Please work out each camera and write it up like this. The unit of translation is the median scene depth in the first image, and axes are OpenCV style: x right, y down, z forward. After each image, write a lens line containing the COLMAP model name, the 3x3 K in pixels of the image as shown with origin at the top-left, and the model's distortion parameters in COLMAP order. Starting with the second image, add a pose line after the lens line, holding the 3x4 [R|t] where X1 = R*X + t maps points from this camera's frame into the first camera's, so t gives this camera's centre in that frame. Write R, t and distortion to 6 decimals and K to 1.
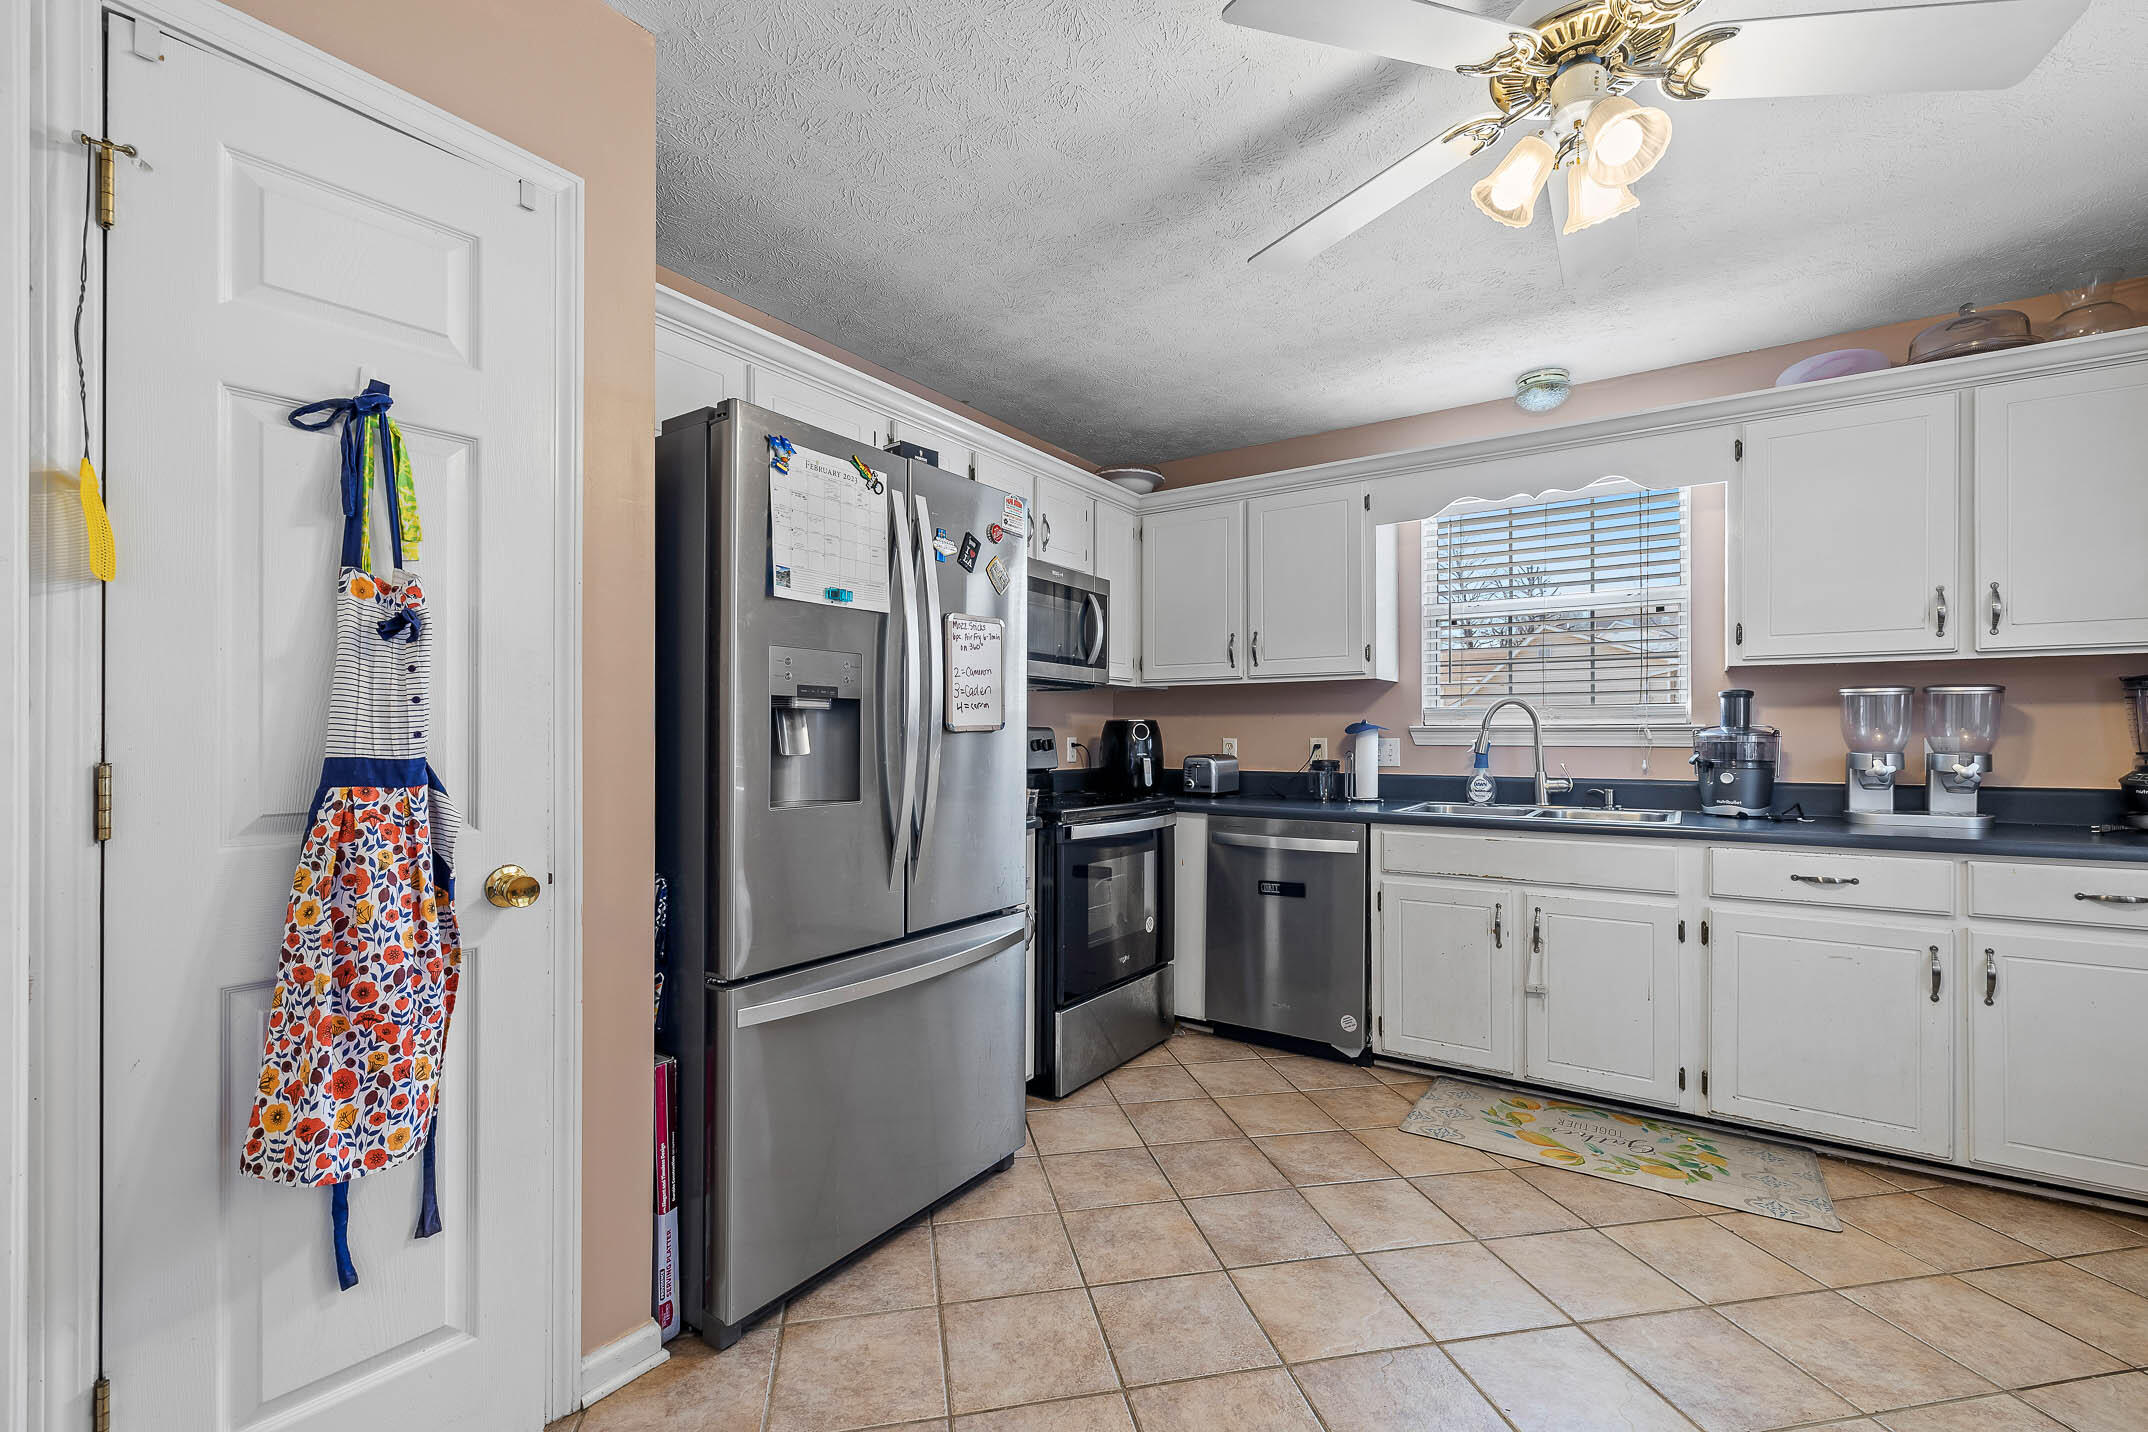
lens RADIAL K [[917.8, 0, 1067.7], [0, 917.8, 736.0], [0, 0, 1]] dist [0.002912, -0.000050]
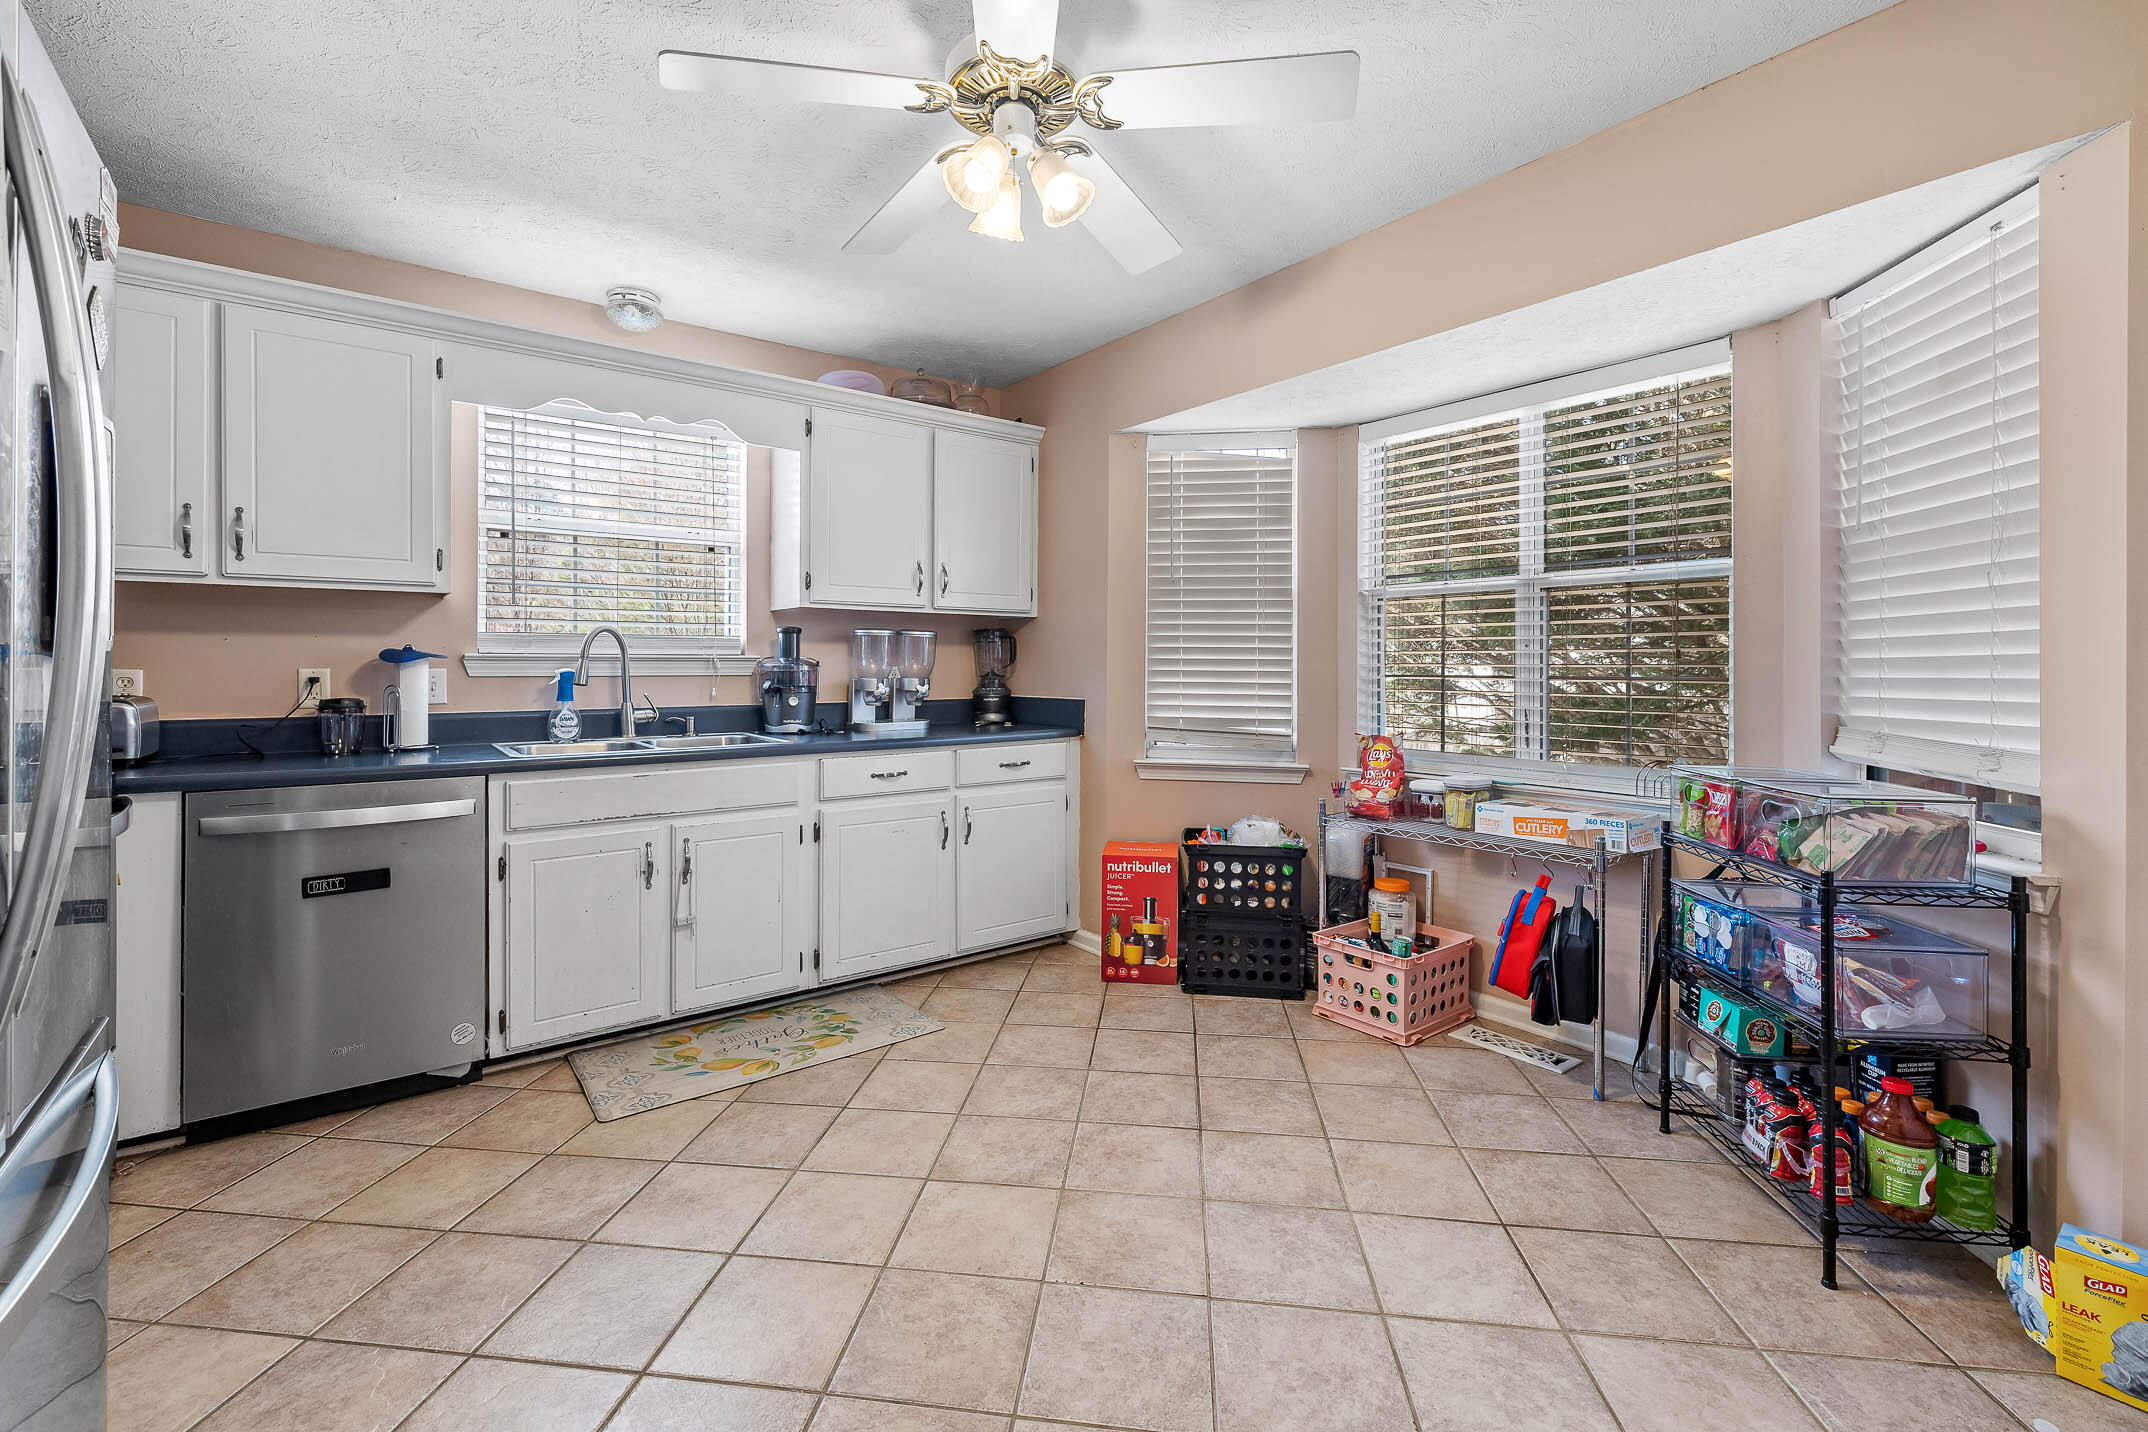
lens RADIAL K [[918.9, 0, 1058.3], [0, 918.9, 668.4], [0, 0, 1]] dist [0.001083, 0.000137]
pose [[0.322423, -0.002564, 0.946592, -0.291573], [-0.000293, 0.999996, 0.002808, 0.000055], [-0.946596, -0.001182, 0.322421, 0.291205]]
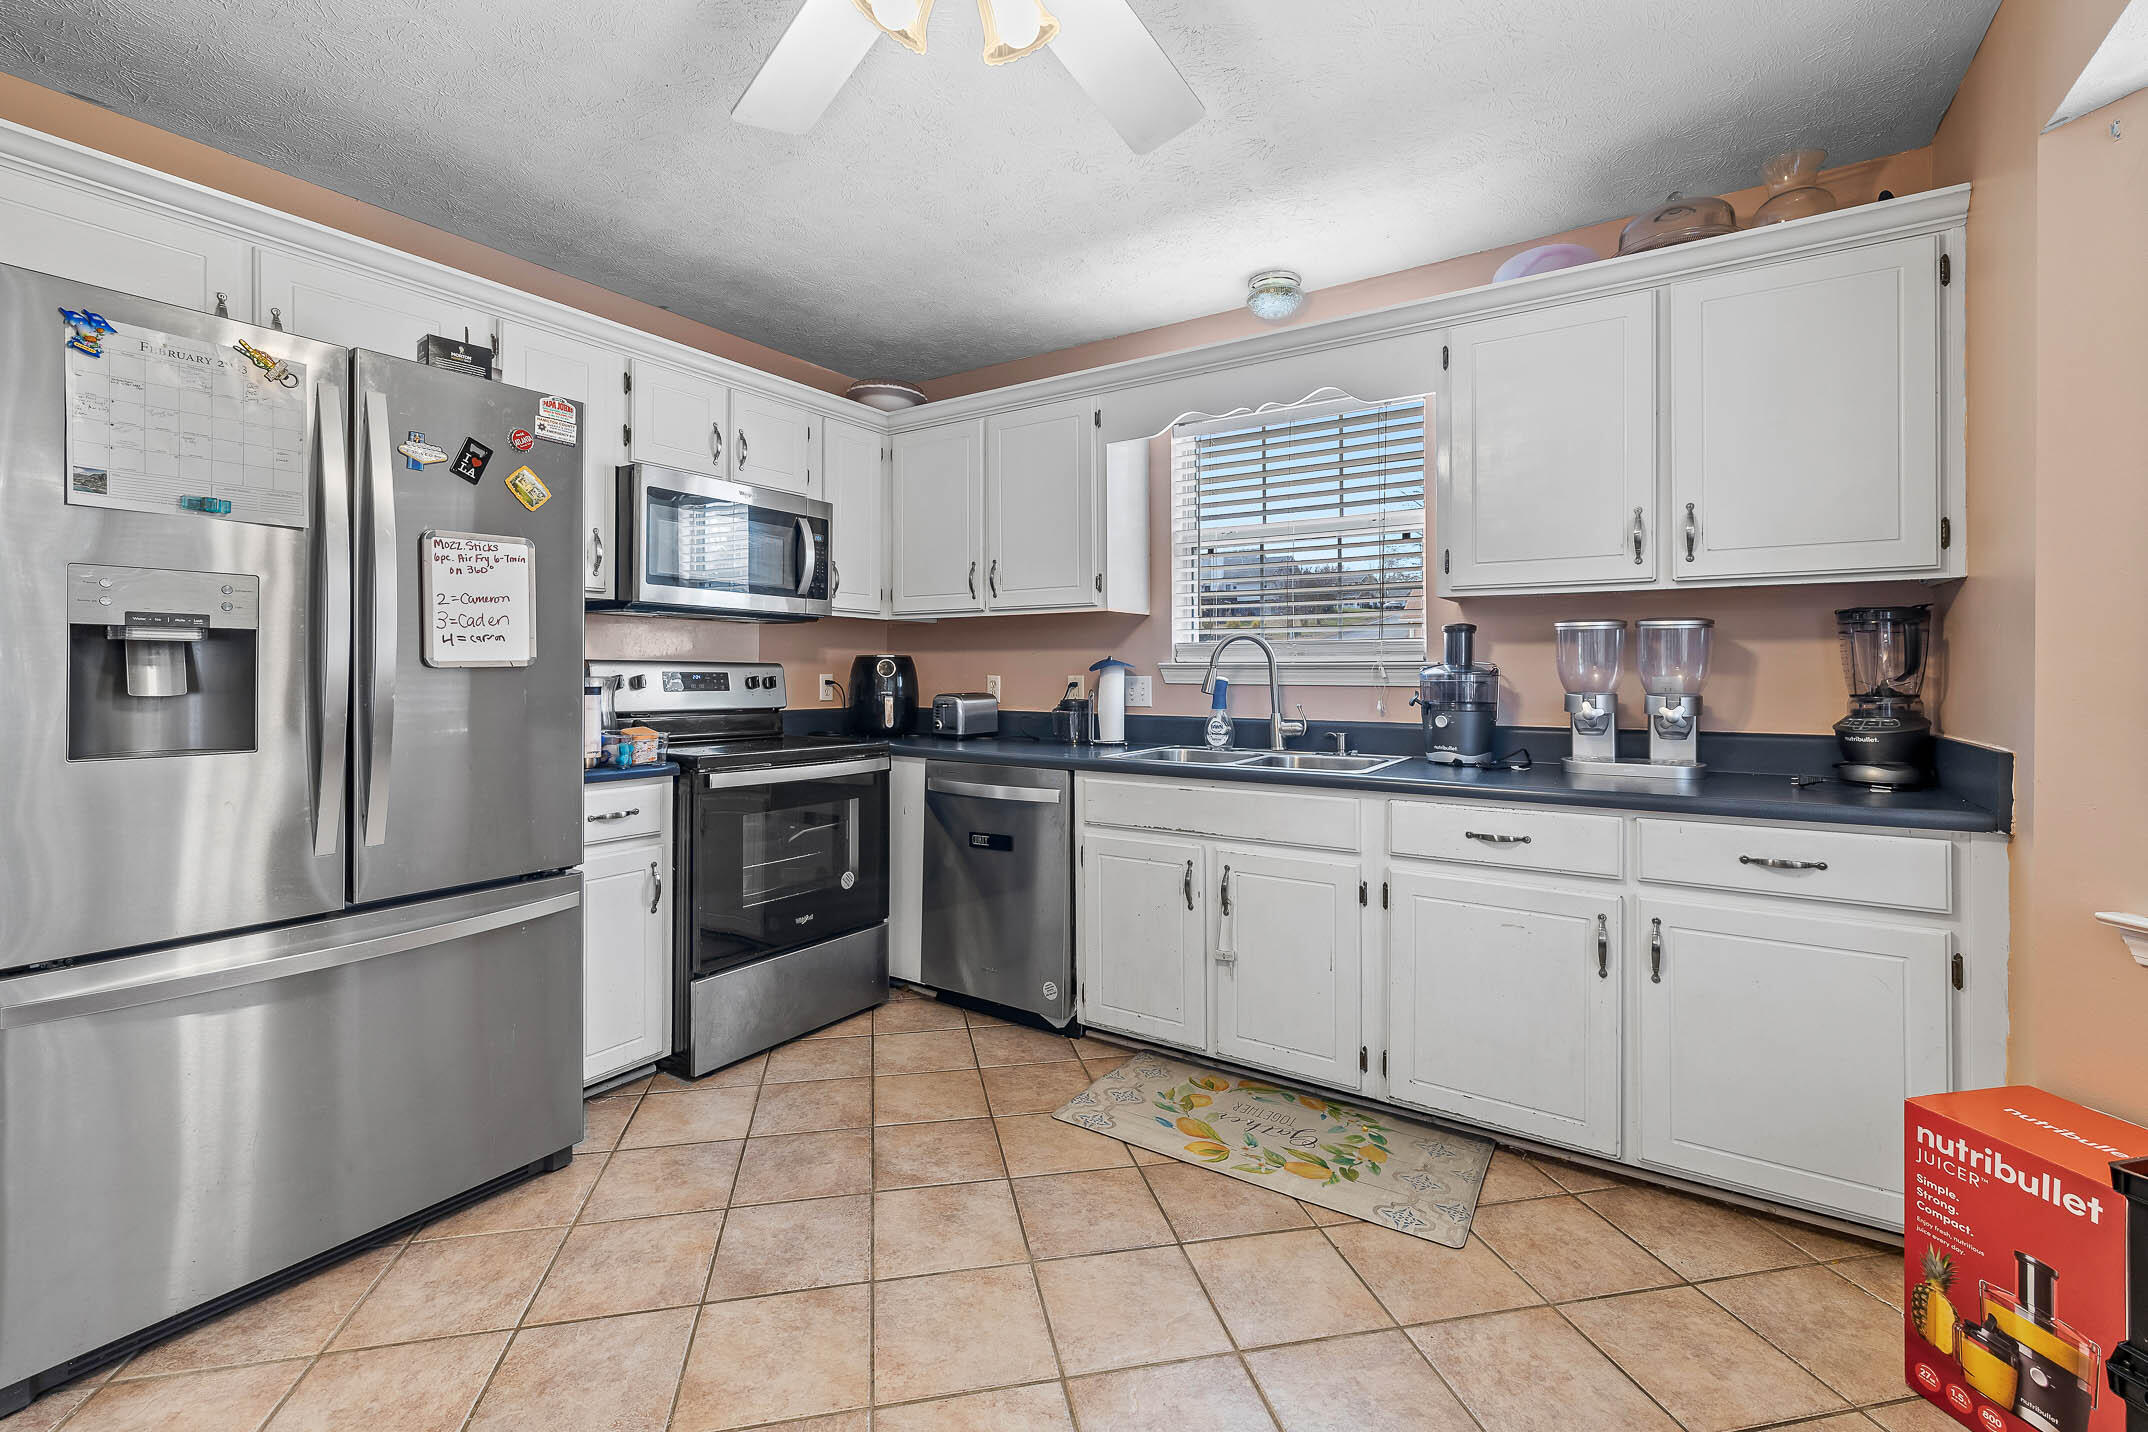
lens RADIAL K [[918.9, 0, 1058.3], [0, 918.9, 668.4], [0, 0, 1]] dist [0.001083, 0.000137]
pose [[0.999974, 0.002440, 0.006764, 0.331462], [-0.002415, 0.999990, -0.003715, -0.002004], [-0.006773, 0.003698, 0.999970, 0.099036]]
